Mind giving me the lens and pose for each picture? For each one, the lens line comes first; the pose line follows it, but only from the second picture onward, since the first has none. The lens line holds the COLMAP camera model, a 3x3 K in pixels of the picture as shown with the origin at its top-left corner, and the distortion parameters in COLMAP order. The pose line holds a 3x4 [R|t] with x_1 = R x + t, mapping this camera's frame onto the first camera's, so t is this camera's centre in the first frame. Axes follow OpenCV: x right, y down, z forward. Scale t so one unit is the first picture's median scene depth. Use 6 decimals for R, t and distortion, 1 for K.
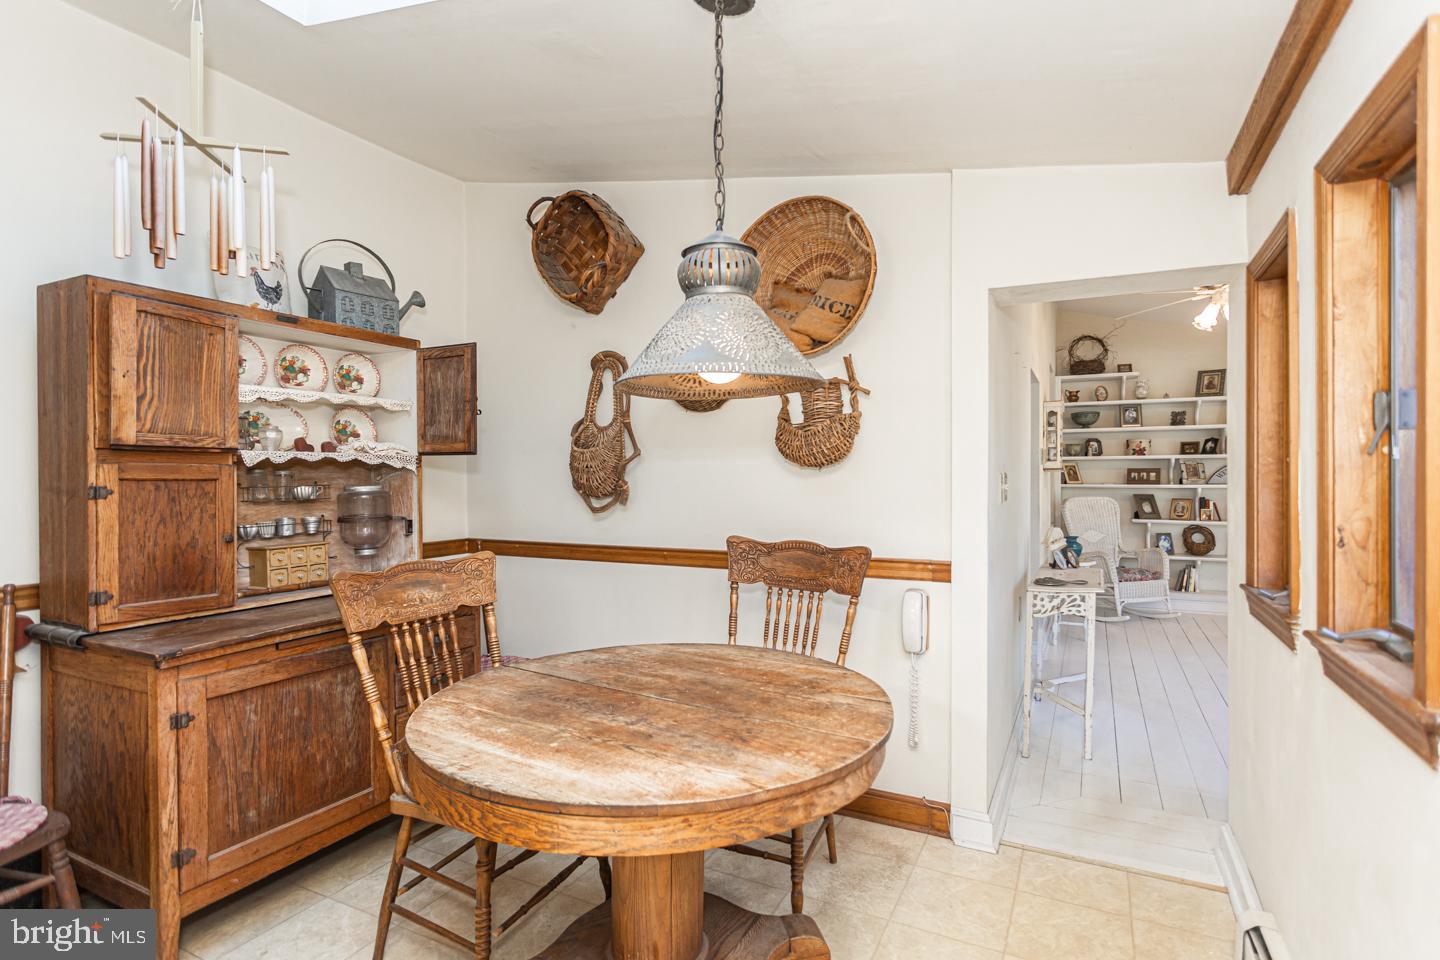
lens RADIAL K [[734.7, 0, 730.3], [0, 734.7, 481.5], [0, 0, 1]] dist [0.002683, 0.000498]
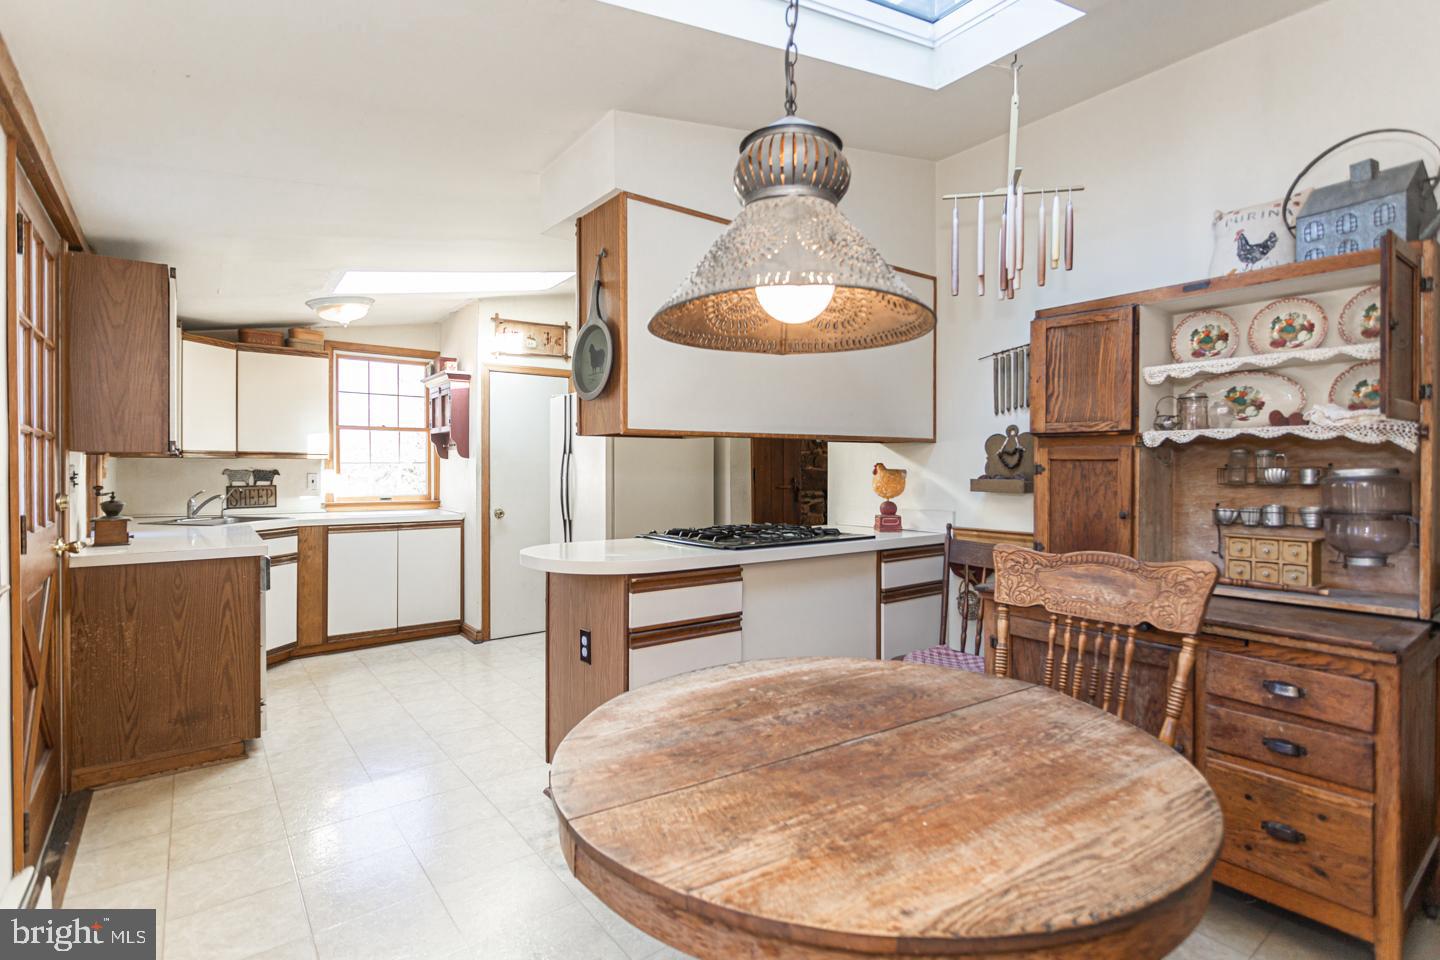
lens RADIAL K [[693.6, 0, 732.5], [0, 693.6, 471.1], [0, 0, 1]] dist [0.001986, -0.000153]
pose [[-0.433466, 0.009456, -0.901120, 0.503025], [-0.007784, 0.999868, 0.014237, 0.004130], [0.901136, 0.013186, -0.433335, 0.979994]]
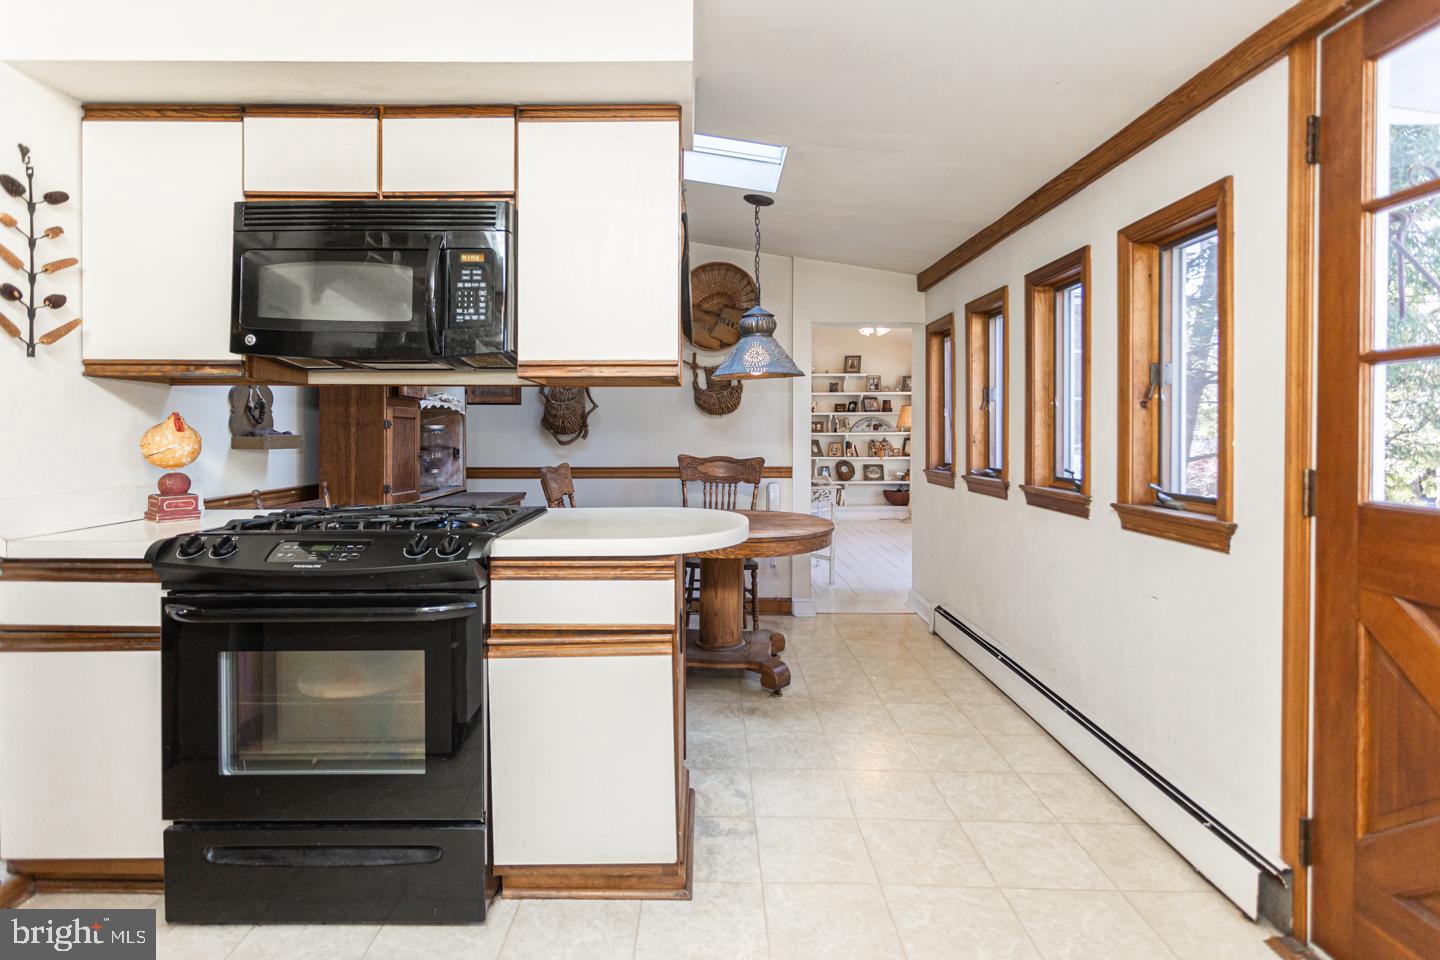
lens RADIAL K [[693.6, 0, 732.3], [0, 693.6, 430.7], [0, 0, 1]] dist [0.001986, -0.000153]
pose [[0.898176, -0.001396, 0.439635, -0.785569], [0.004982, 0.999963, -0.007004, 0.039168], [-0.439609, 0.008481, 0.898149, -0.661867]]
